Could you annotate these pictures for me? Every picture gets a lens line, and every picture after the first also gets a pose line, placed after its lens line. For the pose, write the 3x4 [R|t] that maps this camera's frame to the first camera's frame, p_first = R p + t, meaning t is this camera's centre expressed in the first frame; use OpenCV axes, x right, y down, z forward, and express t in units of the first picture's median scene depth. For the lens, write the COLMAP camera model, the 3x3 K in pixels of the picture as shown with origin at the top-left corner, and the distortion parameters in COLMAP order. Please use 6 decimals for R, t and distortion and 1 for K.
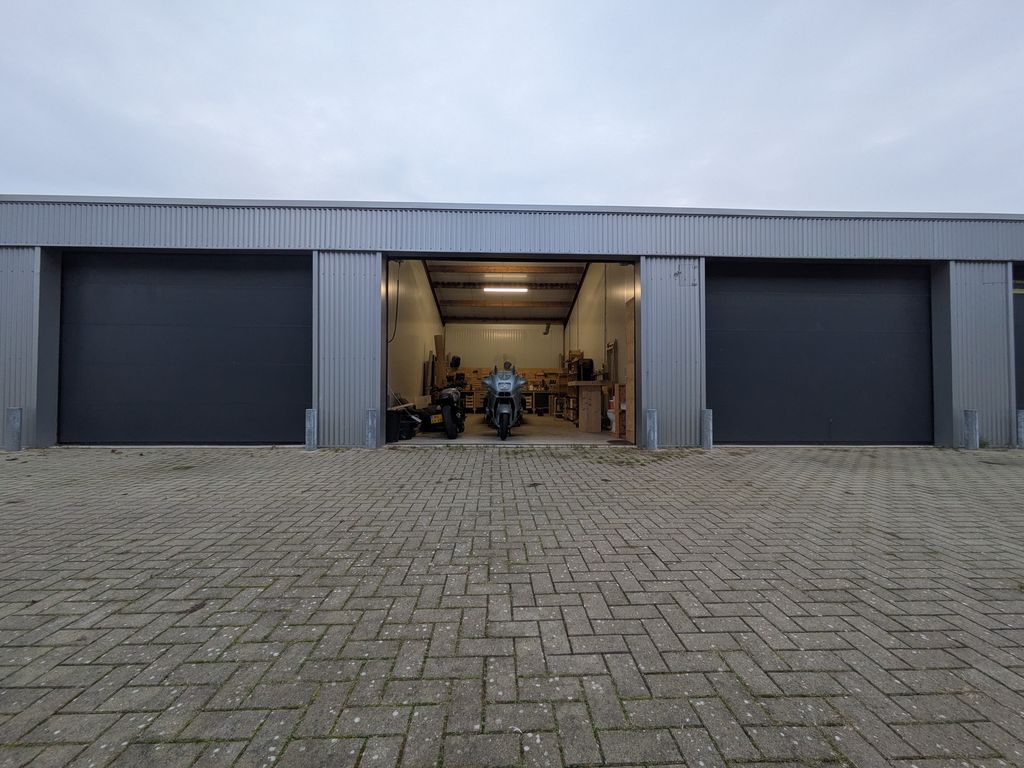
lens RADIAL K [[400.5, 0, 512.0], [0, 400.5, 384.0], [0, 0, 1]] dist [0.001715, -0.000153]
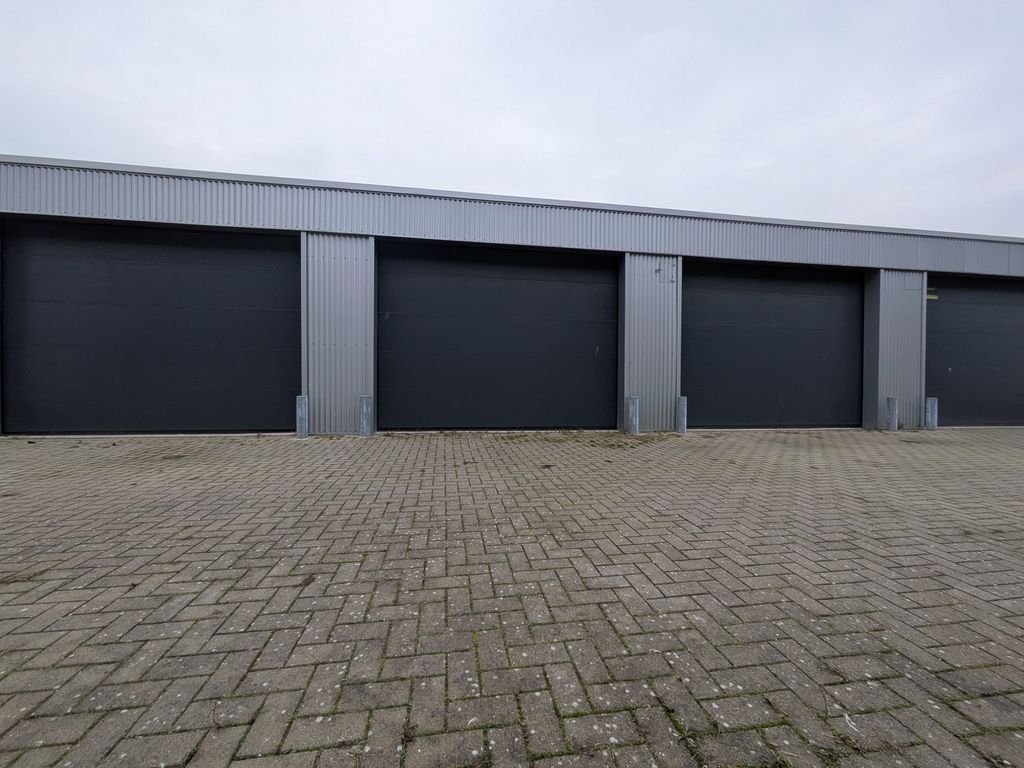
lens RADIAL K [[400.5, 0, 512.0], [0, 400.5, 384.0], [0, 0, 1]] dist [0.001715, -0.000153]
pose [[0.992483, 0.005183, 0.122271, -0.232910], [-0.008933, 0.999506, 0.030139, -0.000439], [-0.122054, -0.031005, 0.992039, -0.061449]]
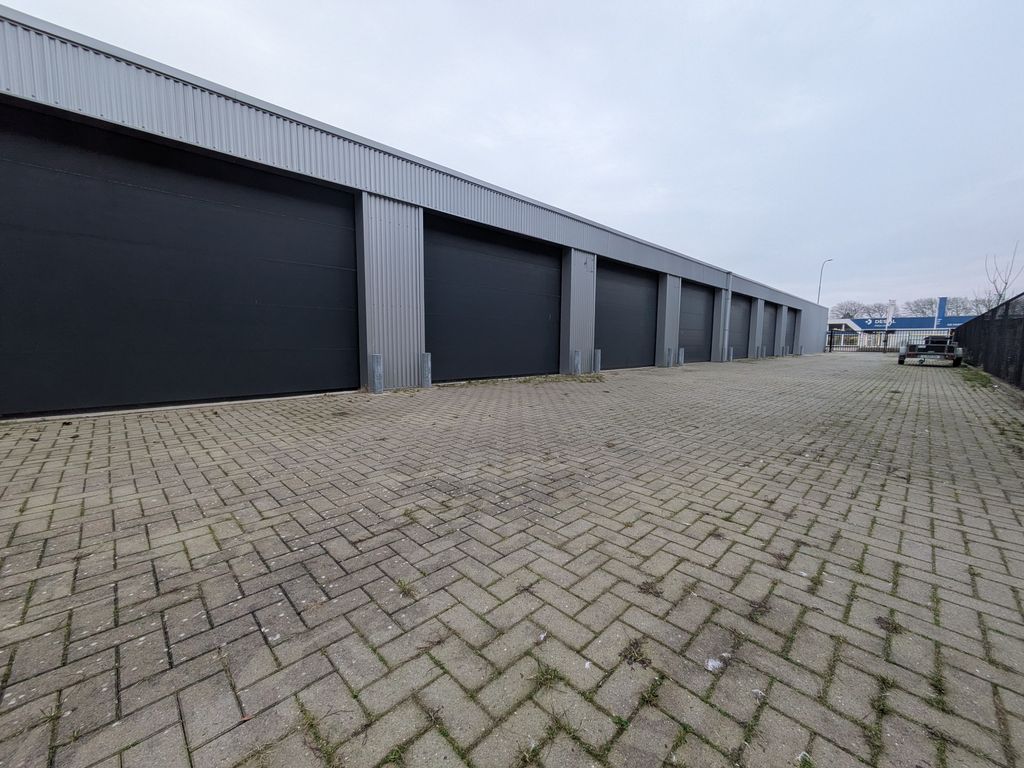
lens RADIAL K [[413.6, 0, 523.6], [0, 413.6, 384.4], [0, 0, 1]] dist [0.001506, 0.000067]
pose [[0.721135, -0.070691, 0.689179, -2.003999], [-0.023034, 0.991784, 0.125832, -0.007751], [-0.692412, -0.106616, 0.713582, -0.075970]]
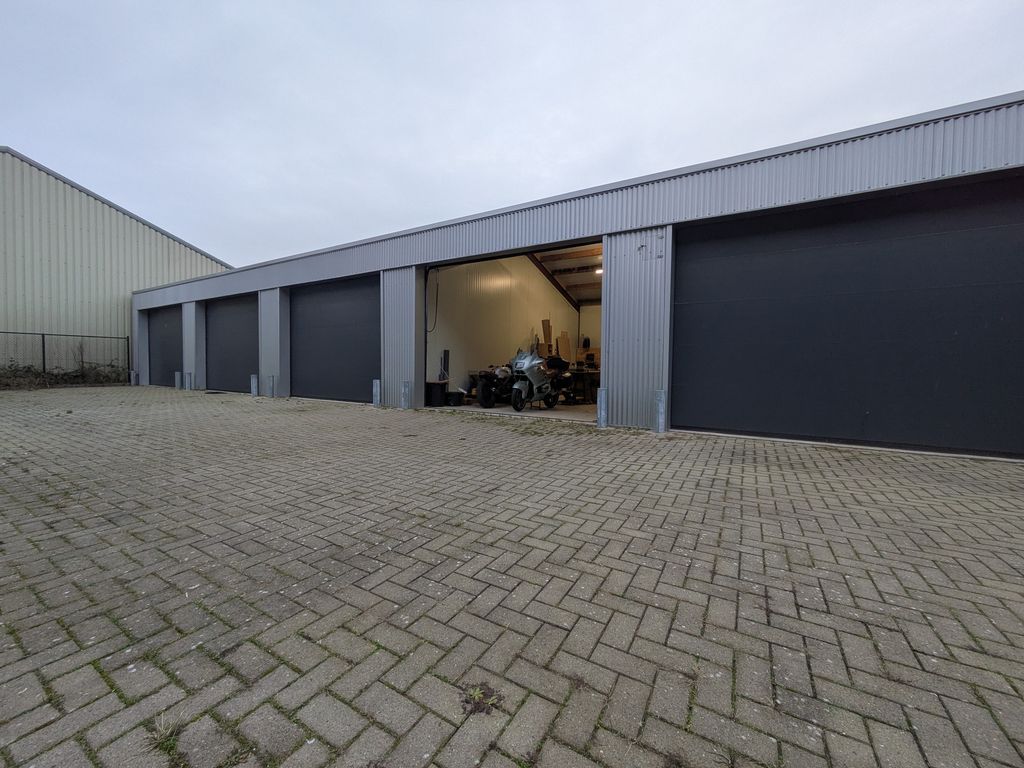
lens RADIAL K [[400.5, 0, 512.0], [0, 400.5, 384.0], [0, 0, 1]] dist [0.001715, -0.000153]
pose [[0.841231, 0.030089, -0.539837, 1.497160], [-0.003881, 0.998761, 0.049620, 0.004844], [0.540661, -0.039647, 0.840306, 0.049267]]
